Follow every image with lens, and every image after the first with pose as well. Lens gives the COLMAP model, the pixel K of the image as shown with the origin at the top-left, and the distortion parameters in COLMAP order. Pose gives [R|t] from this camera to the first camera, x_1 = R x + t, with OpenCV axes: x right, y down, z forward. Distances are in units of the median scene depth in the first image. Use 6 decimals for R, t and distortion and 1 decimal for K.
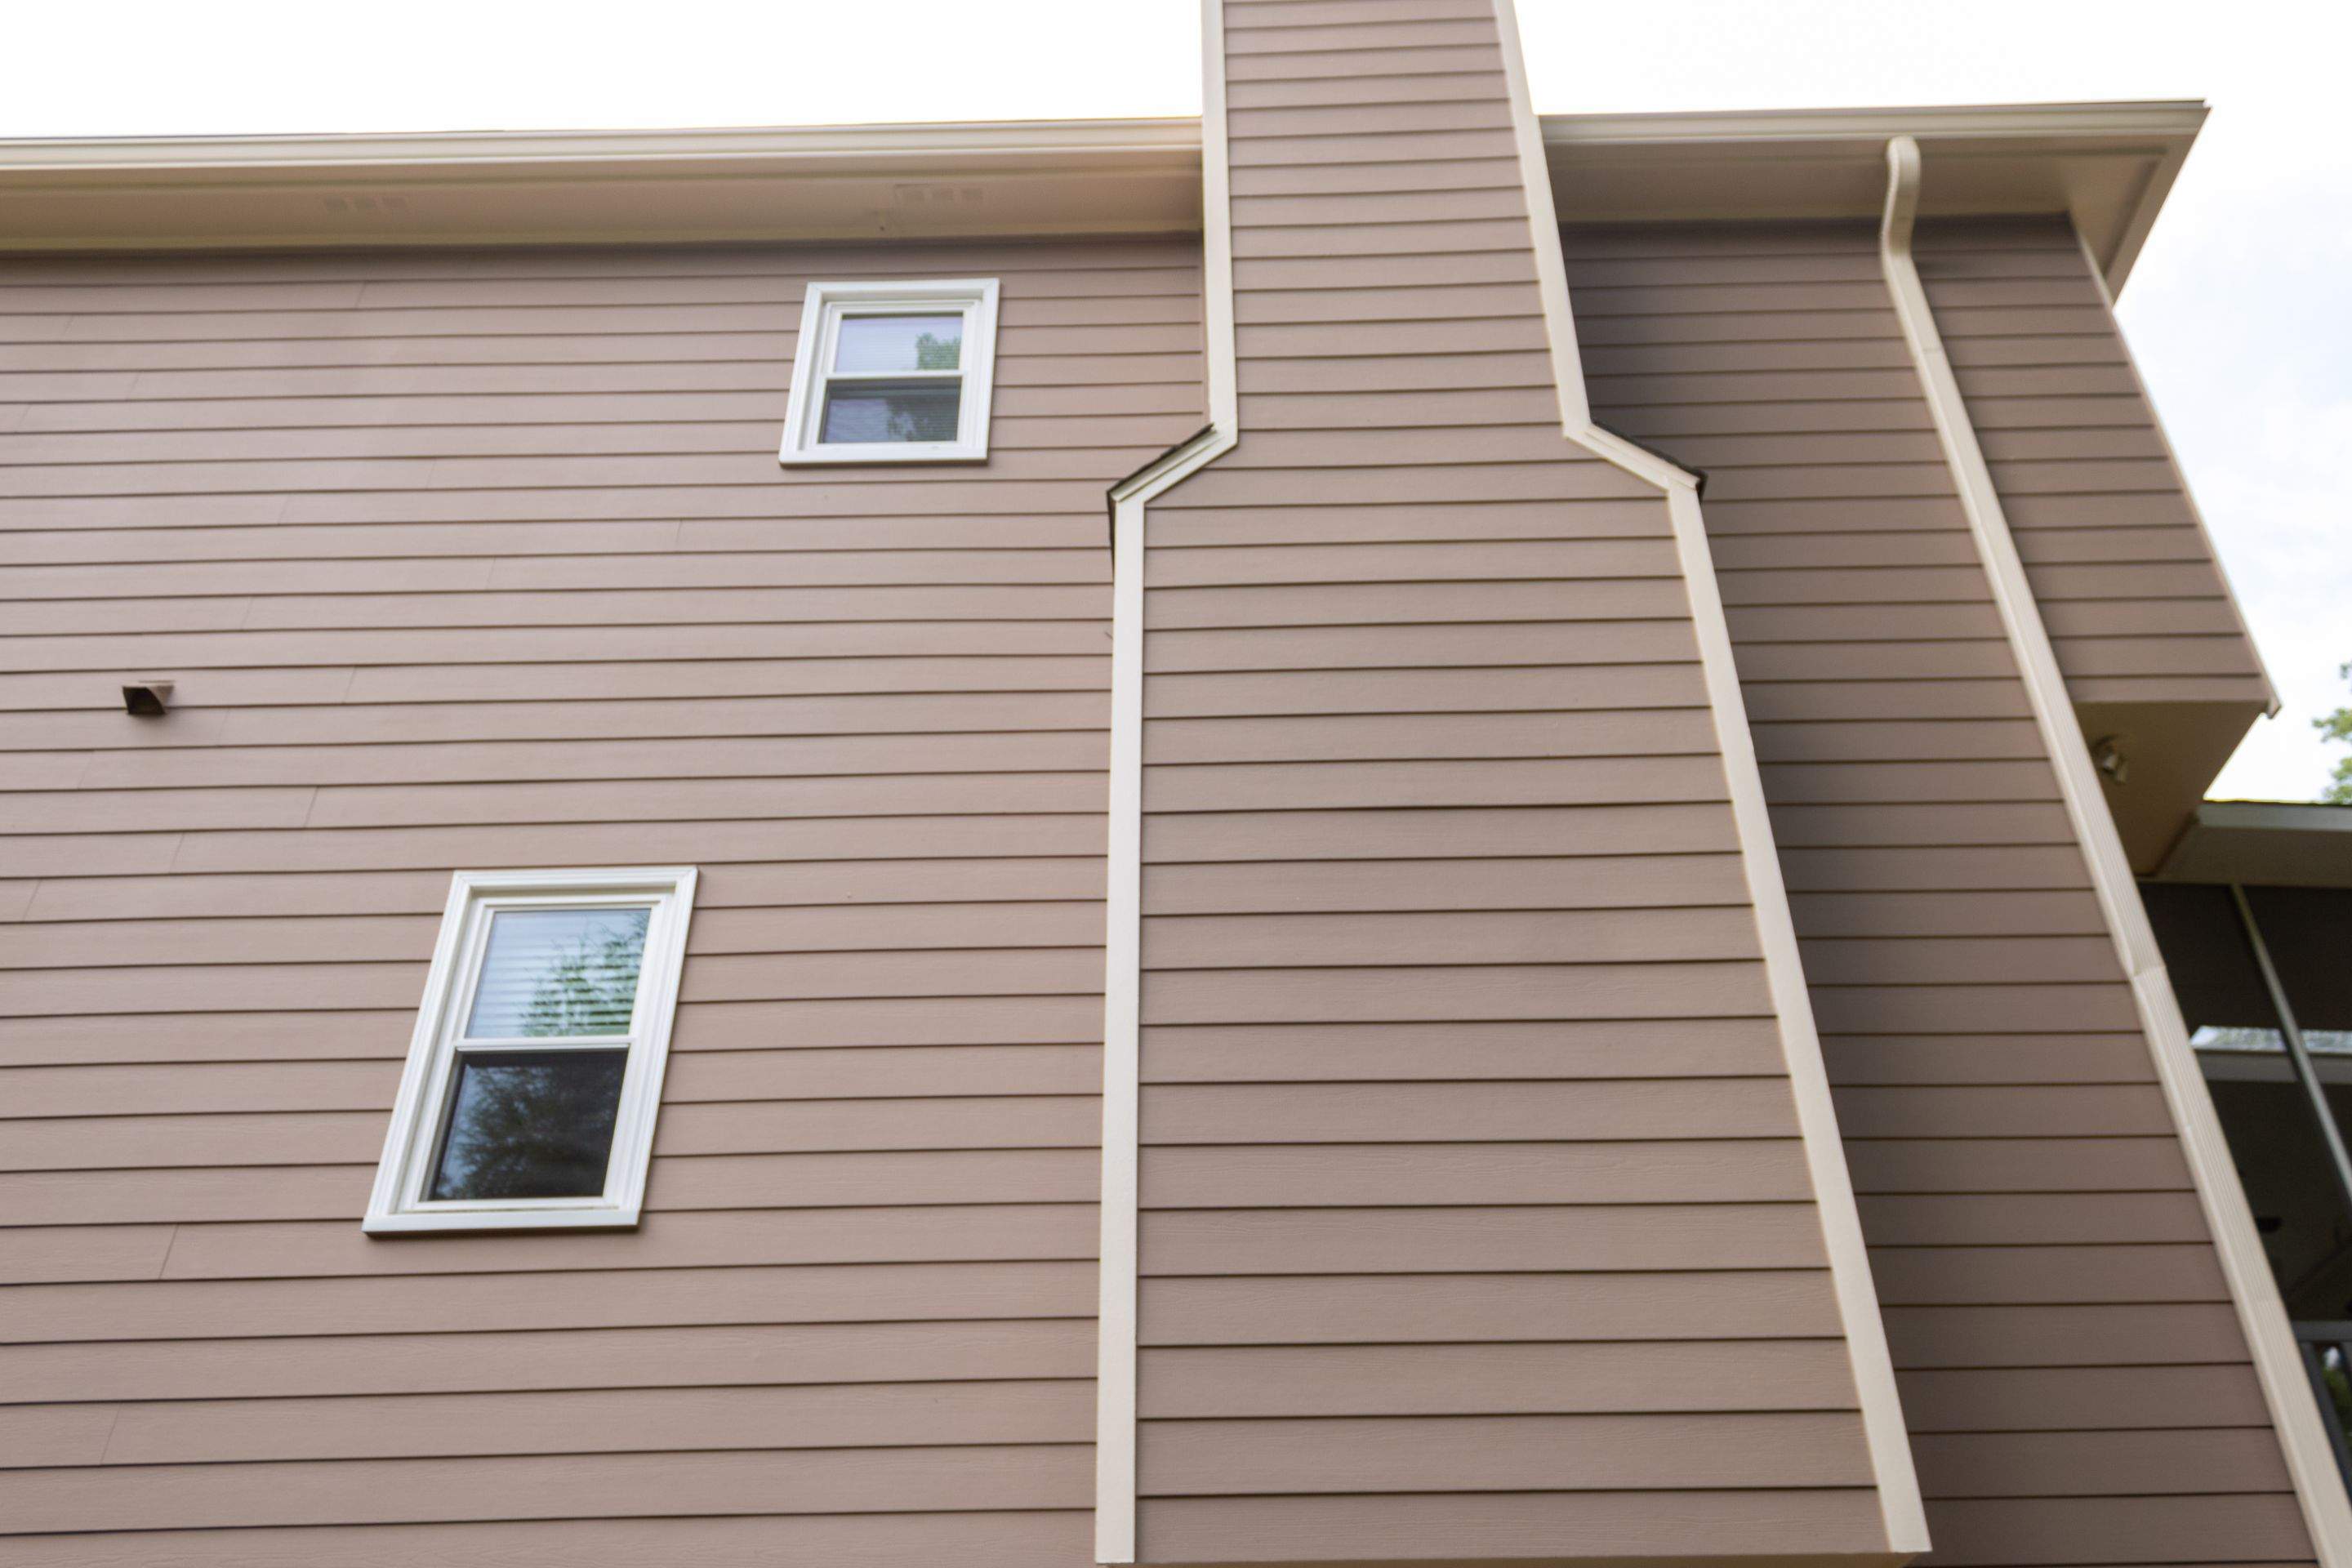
lens RADIAL K [[2038.9, 0, 1176.0], [0, 2038.9, 784.0], [0, 0, 1]] dist [0.097353, -0.000102]
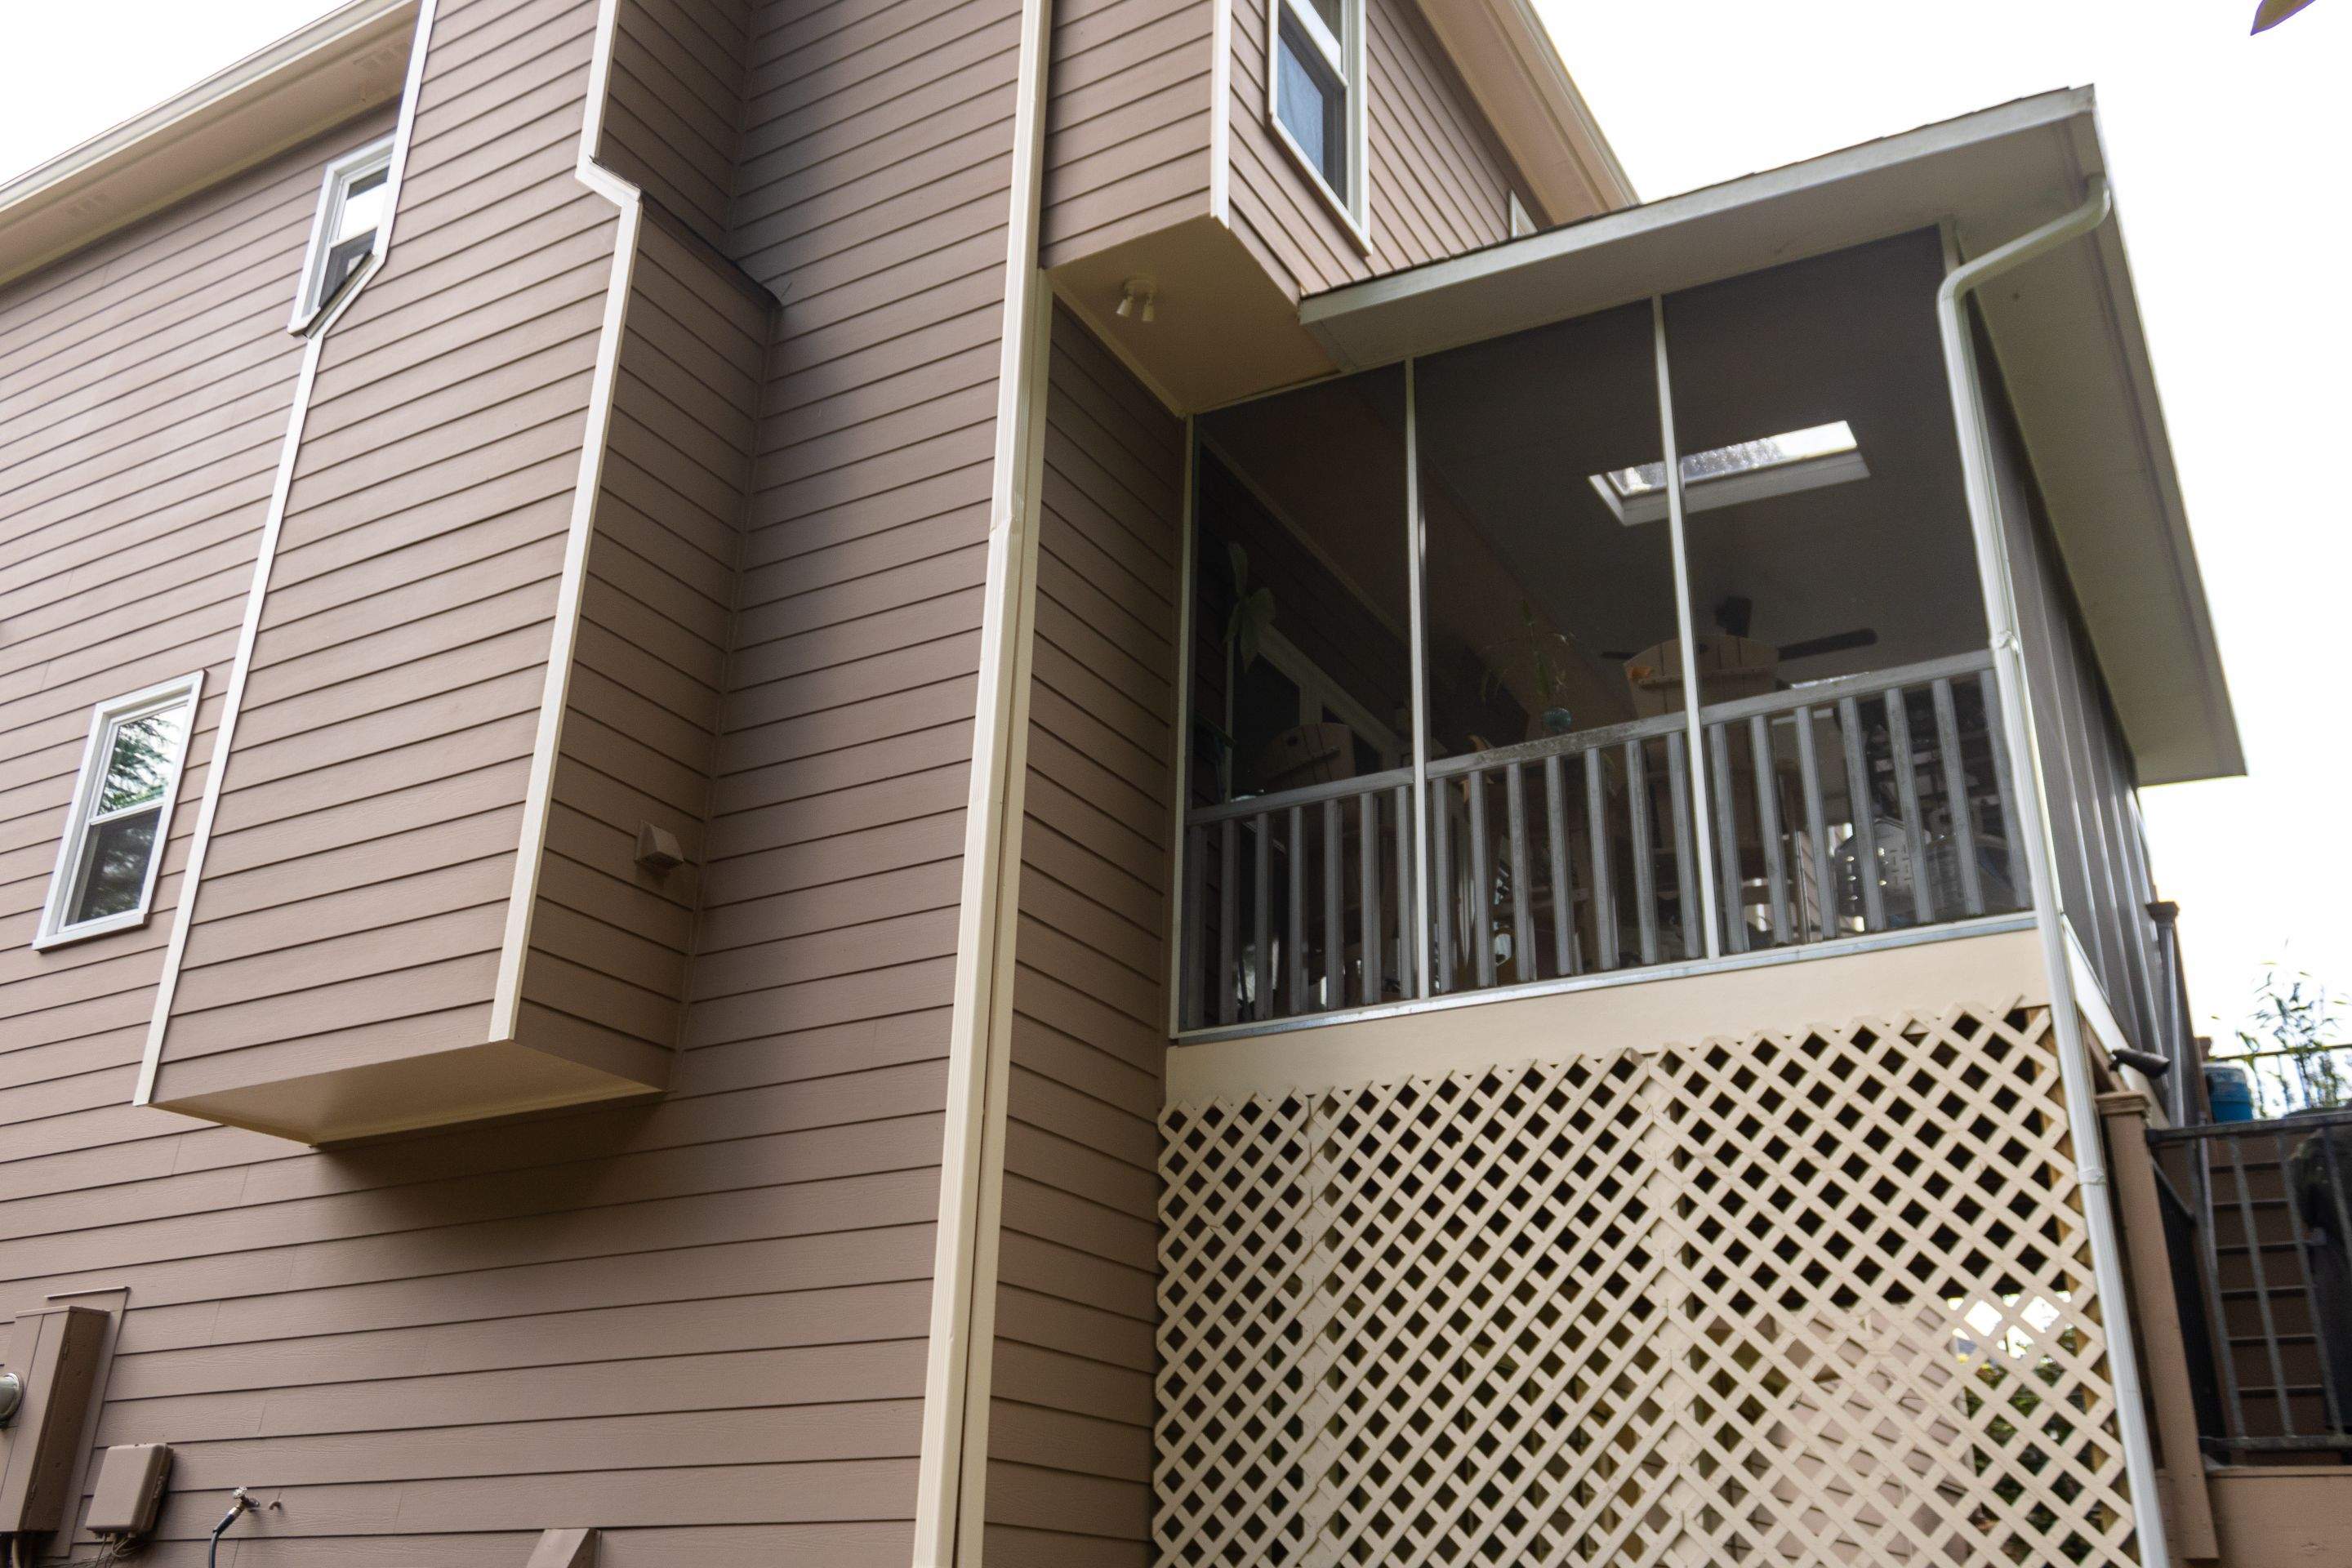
lens RADIAL K [[2037.8, 0, 1176.0], [0, 2037.8, 784.0], [0, 0, 1]] dist [0.002488, 0.000113]
pose [[0.878019, -0.173945, -0.445899, 1.054848], [0.271368, 0.948330, 0.164405, 0.070998], [0.394262, -0.265354, 0.879855, -0.002488]]
